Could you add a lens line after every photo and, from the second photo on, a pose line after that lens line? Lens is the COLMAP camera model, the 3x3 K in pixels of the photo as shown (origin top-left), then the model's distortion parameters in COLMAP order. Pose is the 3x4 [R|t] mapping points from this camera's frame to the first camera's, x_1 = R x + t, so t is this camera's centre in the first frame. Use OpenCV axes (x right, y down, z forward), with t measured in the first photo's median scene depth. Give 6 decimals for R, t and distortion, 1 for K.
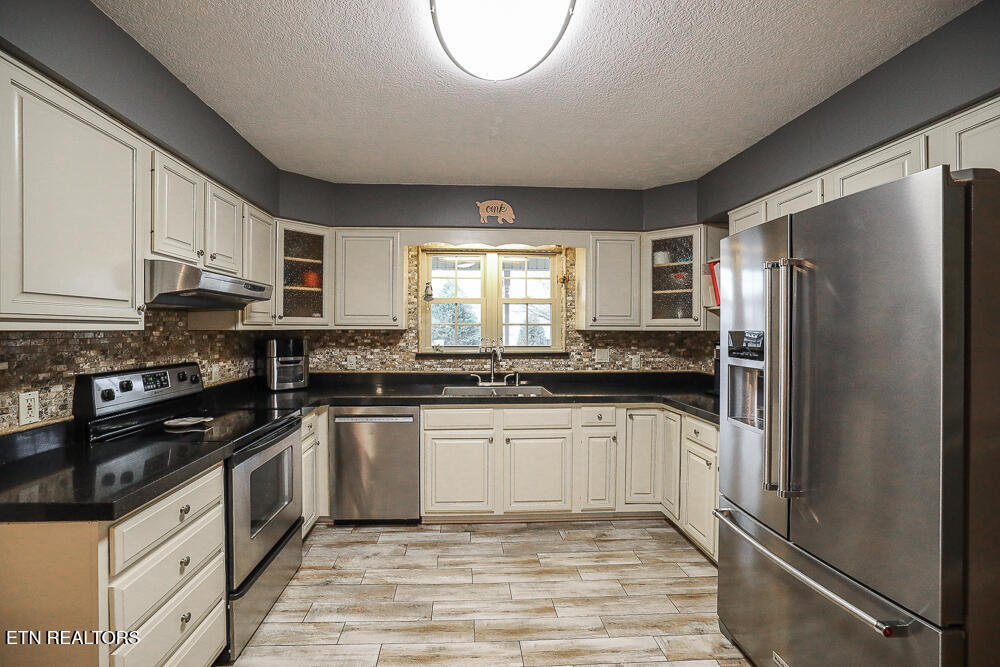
lens RADIAL K [[438.7, 0, 456.6], [0, 438.7, 330.3], [0, 0, 1]] dist [-0.038391, 0.011194]
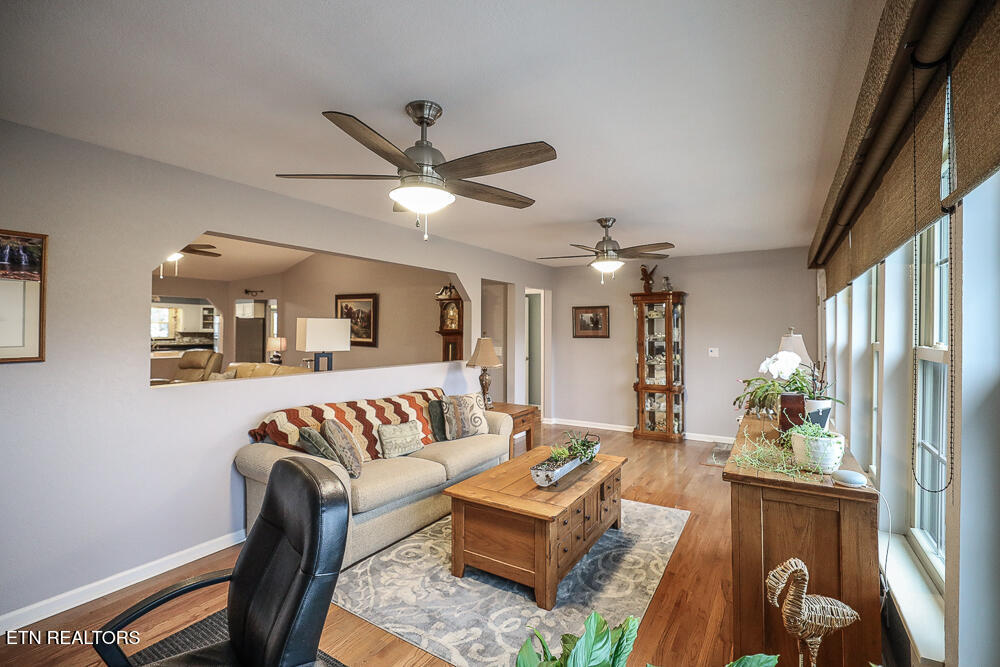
lens RADIAL K [[438.7, 0, 491.6], [0, 438.7, 330.0], [0, 0, 1]] dist [-0.038391, 0.011194]
pose [[0.563986, 0.004437, 0.825772, -1.308012], [-0.005393, 0.999984, -0.001690, -0.026560], [-0.825767, -0.003501, 0.564001, -3.388542]]
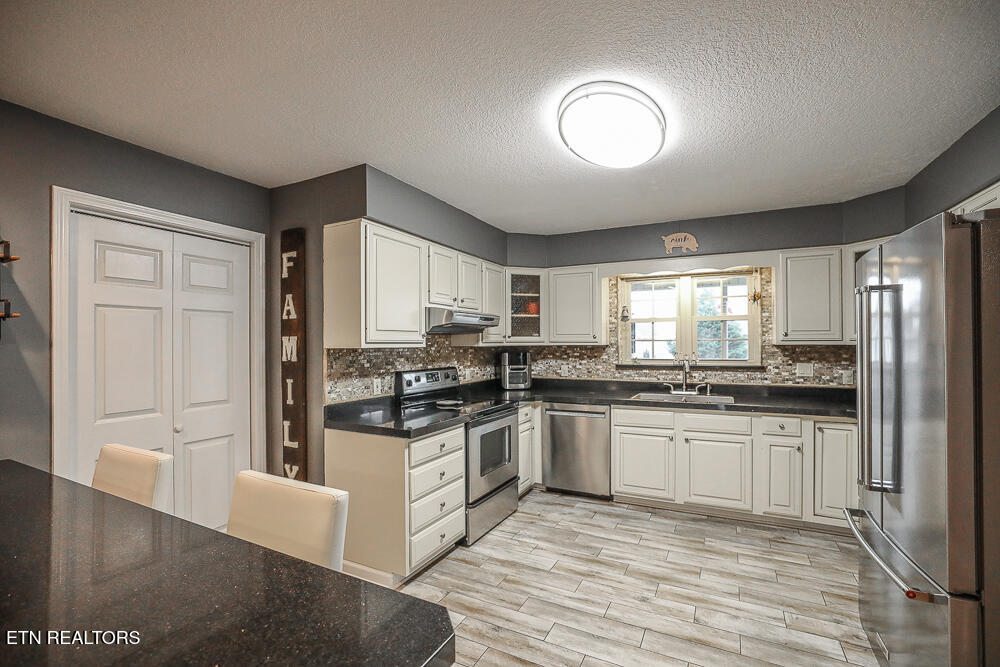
lens RADIAL K [[438.7, 0, 492.9], [0, 438.7, 339.6], [0, 0, 1]] dist [-0.038391, 0.011194]
pose [[0.878286, -0.009790, -0.478035, 0.215953], [0.005301, 0.999928, -0.010740, -0.005758], [0.478106, 0.006899, 0.878275, -0.256350]]
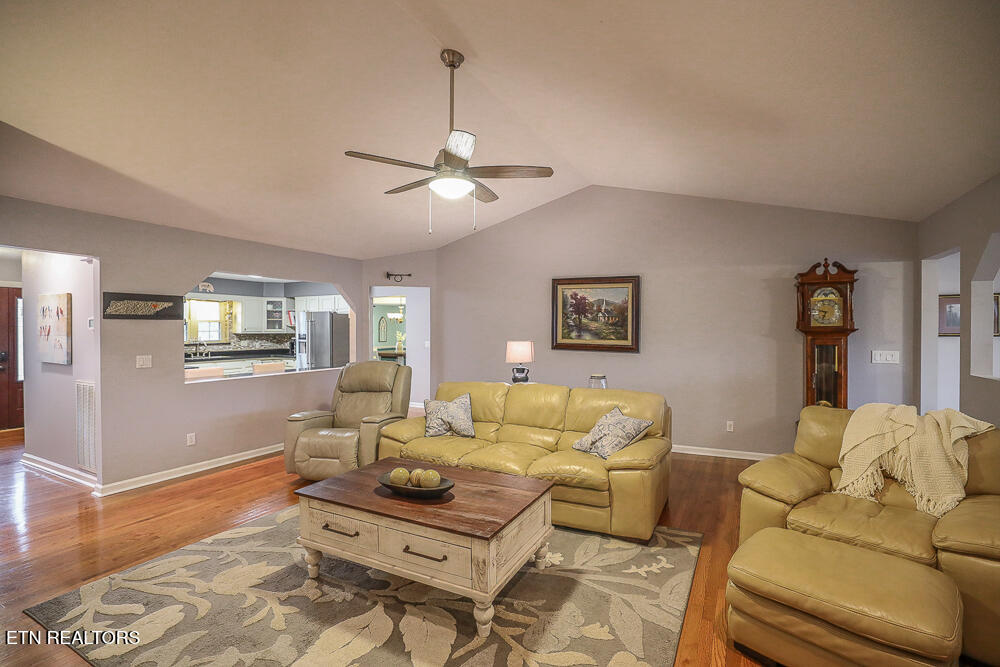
lens RADIAL K [[438.7, 0, 526.1], [0, 438.7, 335.5], [0, 0, 1]] dist [-0.038391, 0.011194]
pose [[0.452288, -0.016688, 0.891716, -1.366912], [0.002559, 0.999845, 0.017414, -0.031139], [-0.891868, -0.005594, 0.452261, -1.858279]]
